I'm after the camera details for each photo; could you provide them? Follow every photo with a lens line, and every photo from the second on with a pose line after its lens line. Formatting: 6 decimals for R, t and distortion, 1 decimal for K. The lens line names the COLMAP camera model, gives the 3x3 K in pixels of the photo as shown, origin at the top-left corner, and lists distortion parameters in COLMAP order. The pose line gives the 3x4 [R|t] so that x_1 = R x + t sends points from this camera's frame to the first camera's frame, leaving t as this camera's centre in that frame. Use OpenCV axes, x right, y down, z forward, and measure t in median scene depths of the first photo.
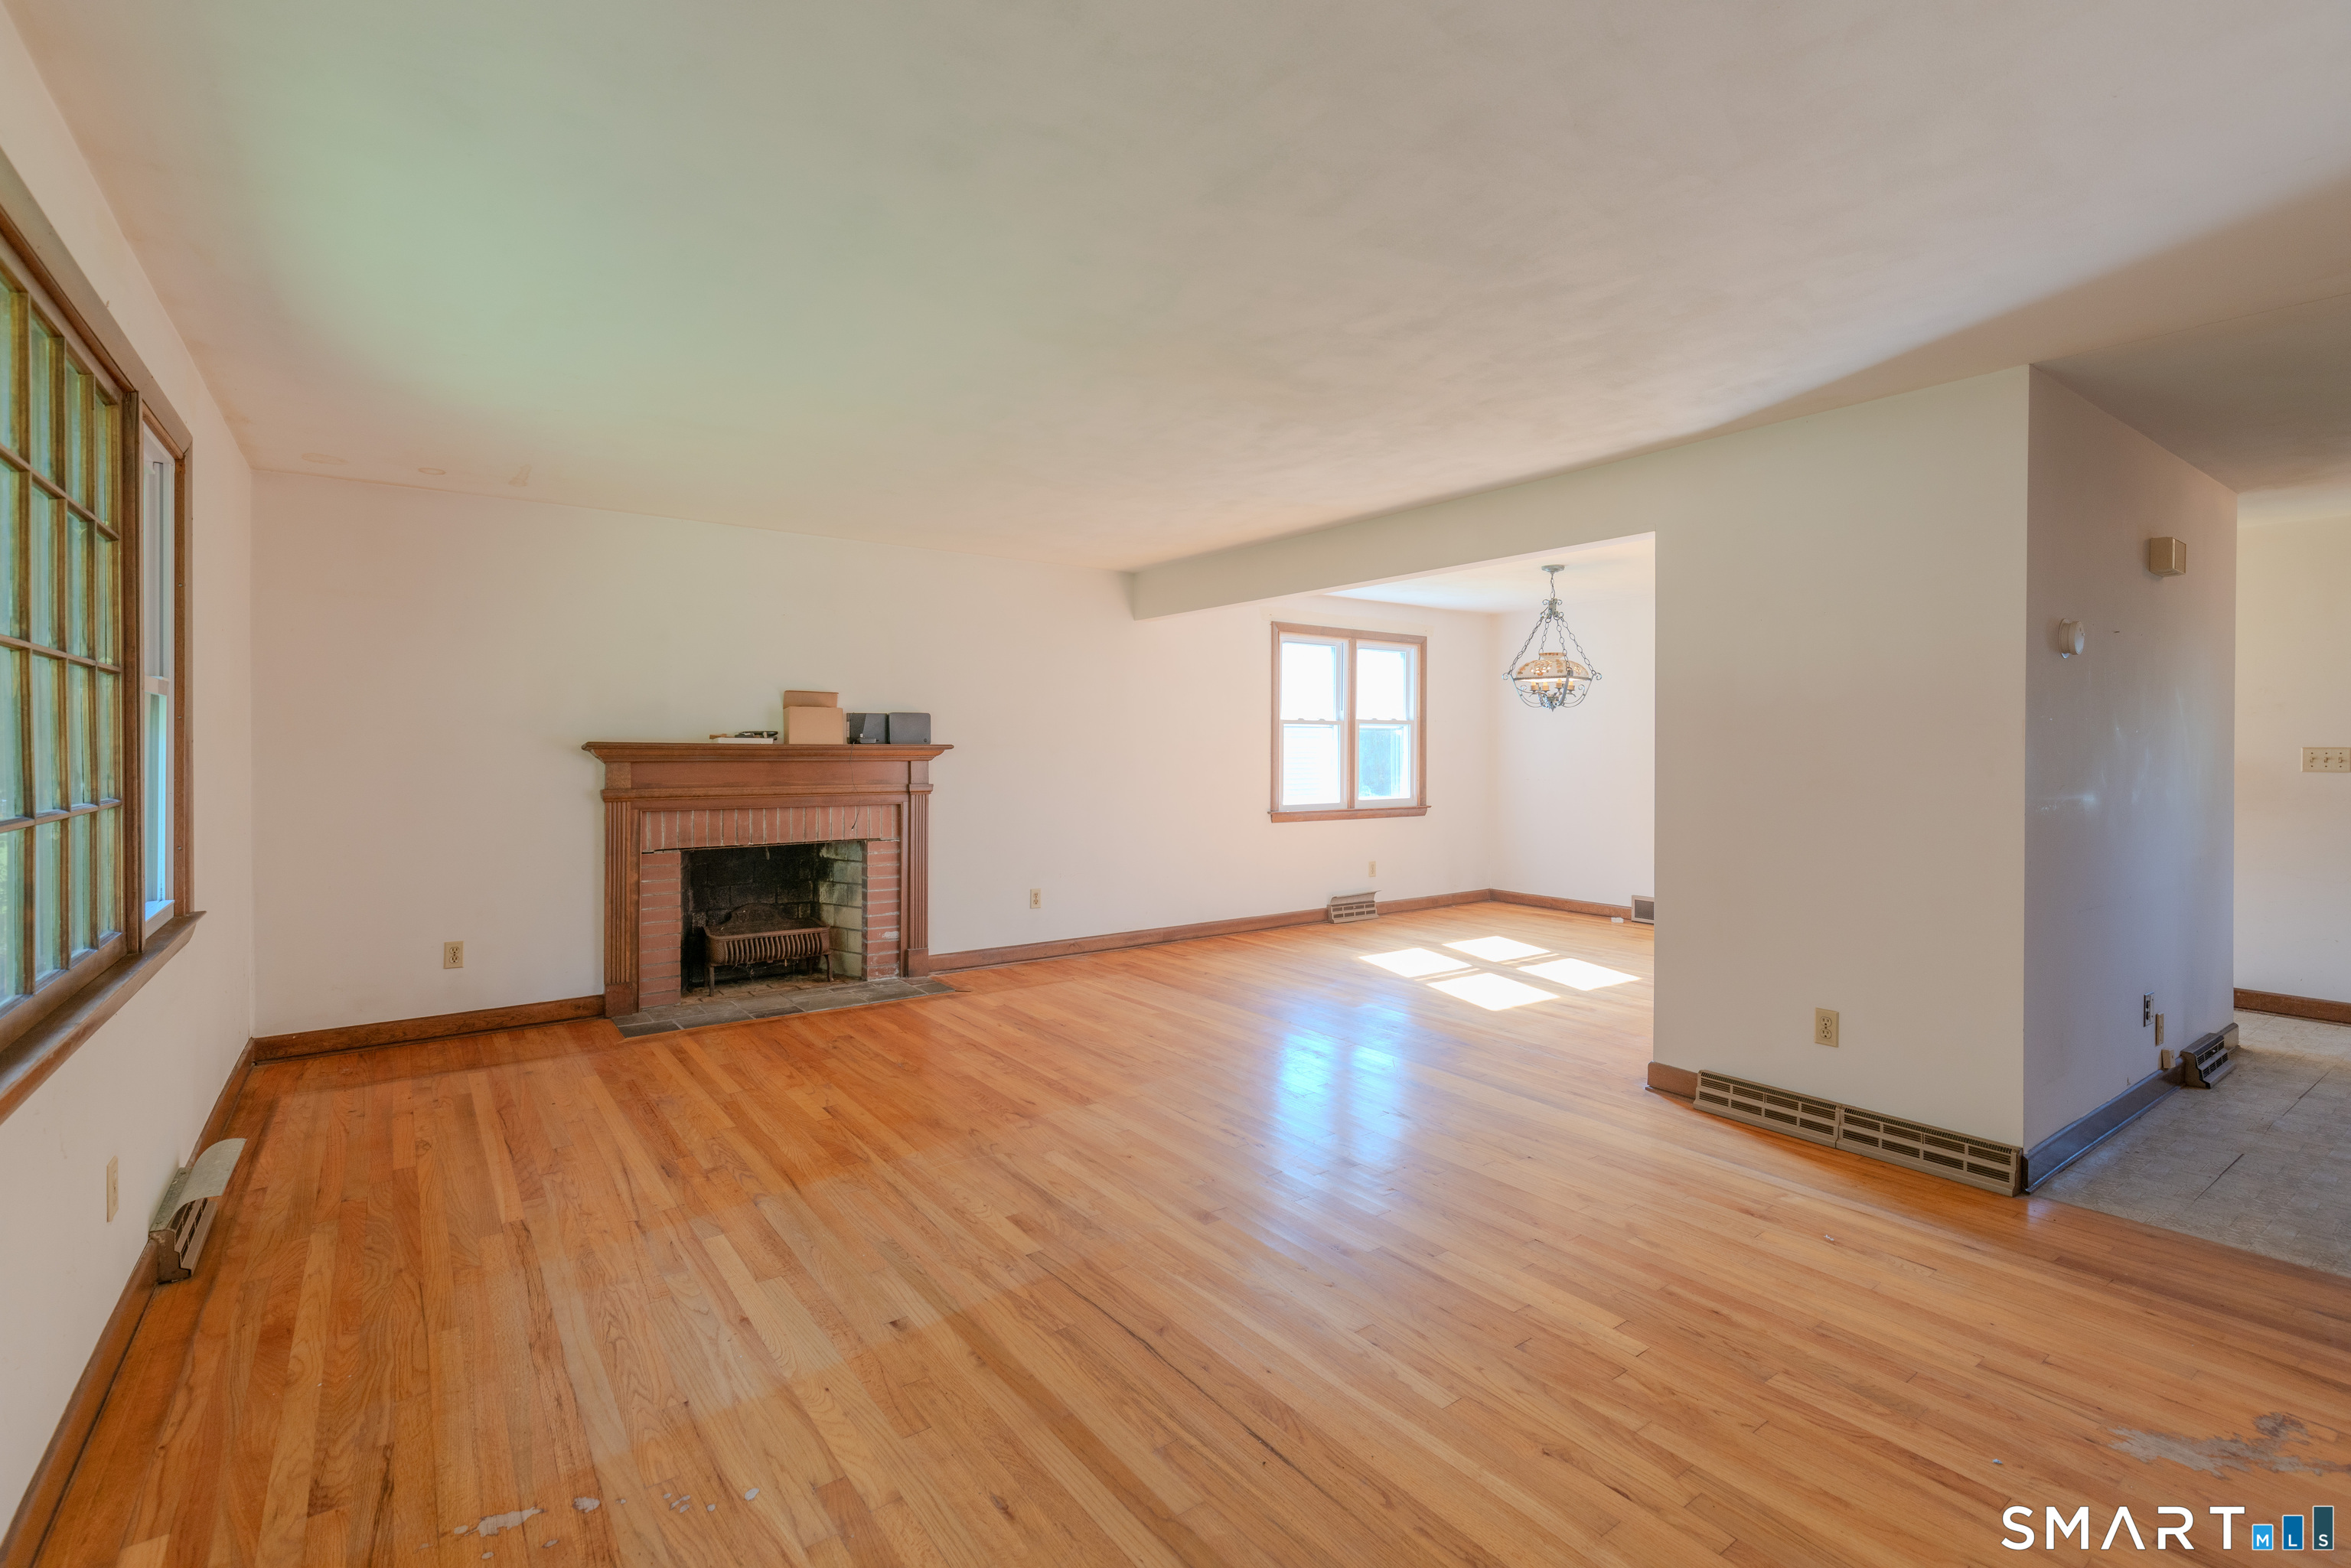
lens RADIAL K [[1086.4, 0, 1175.5], [0, 1086.4, 784.0], [0, 0, 1]] dist [0.001315, 0.000205]
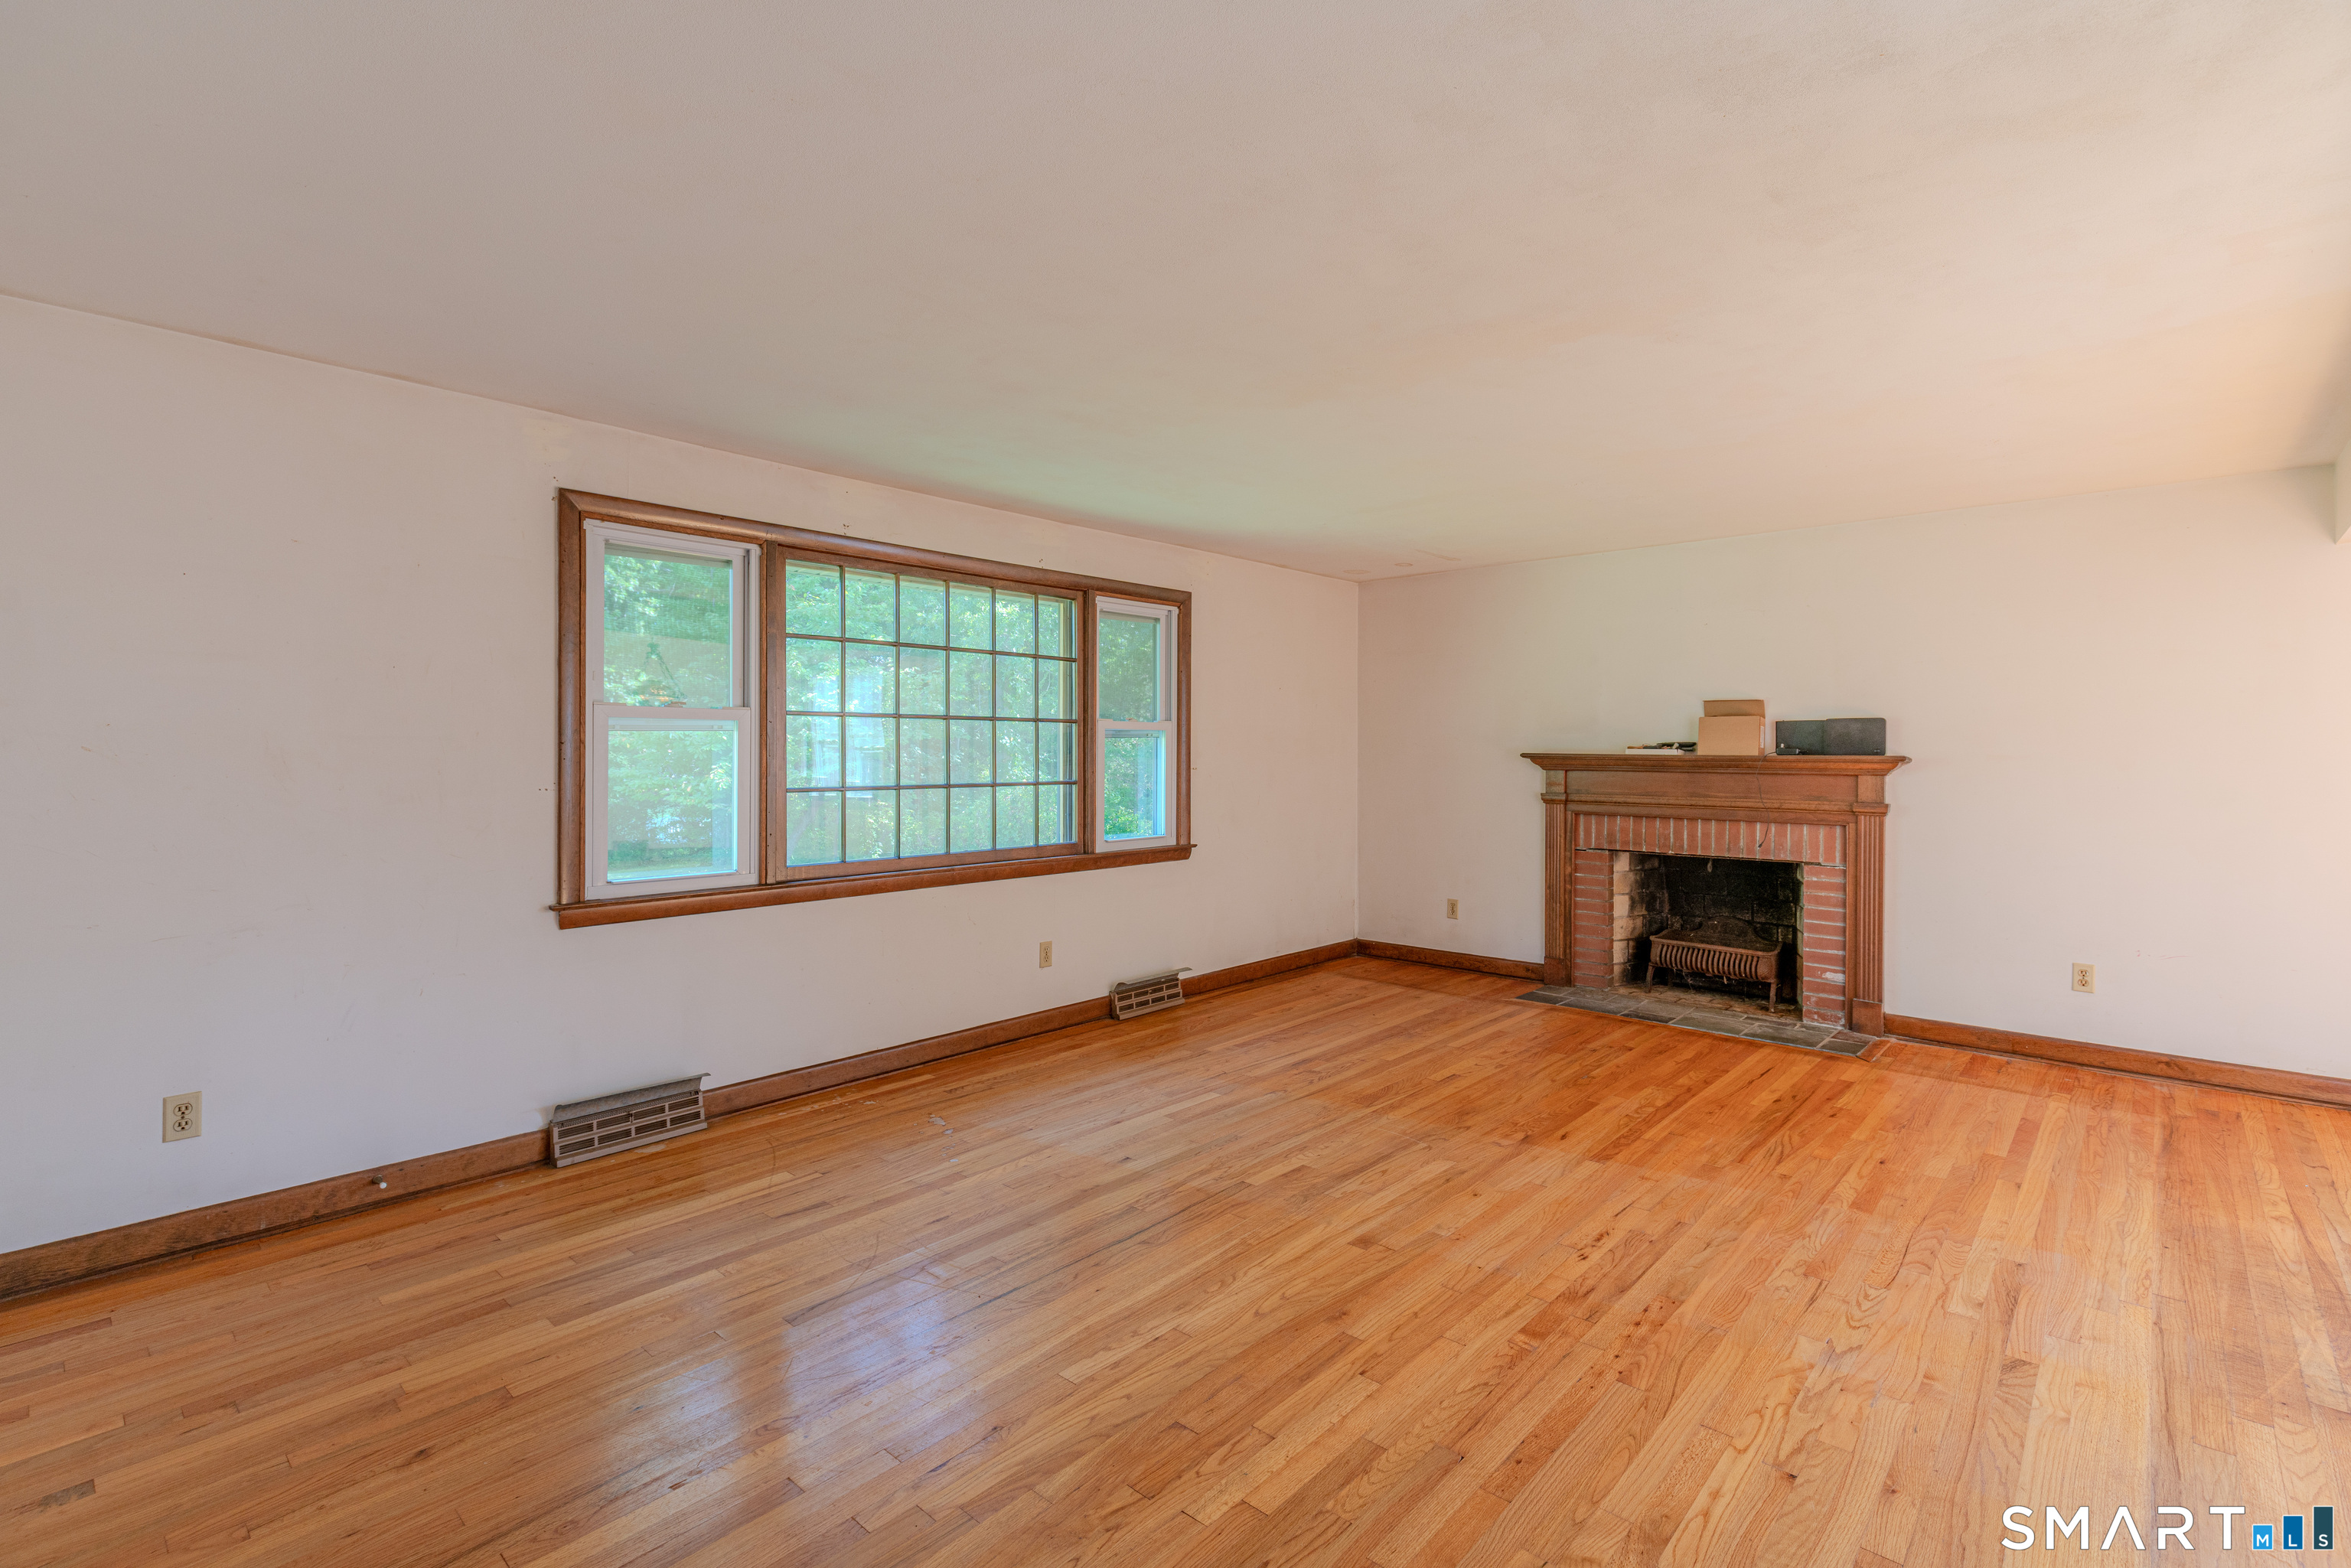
lens RADIAL K [[1063.0, 0, 1175.3], [0, 1063.0, 756.9], [0, 0, 1]] dist [0.014704, -0.000197]
pose [[0.192265, 0.003912, -0.981335, 0.552016], [-0.035848, 0.999353, -0.003040, -0.016389], [0.980688, 0.035764, 0.192280, 0.374925]]
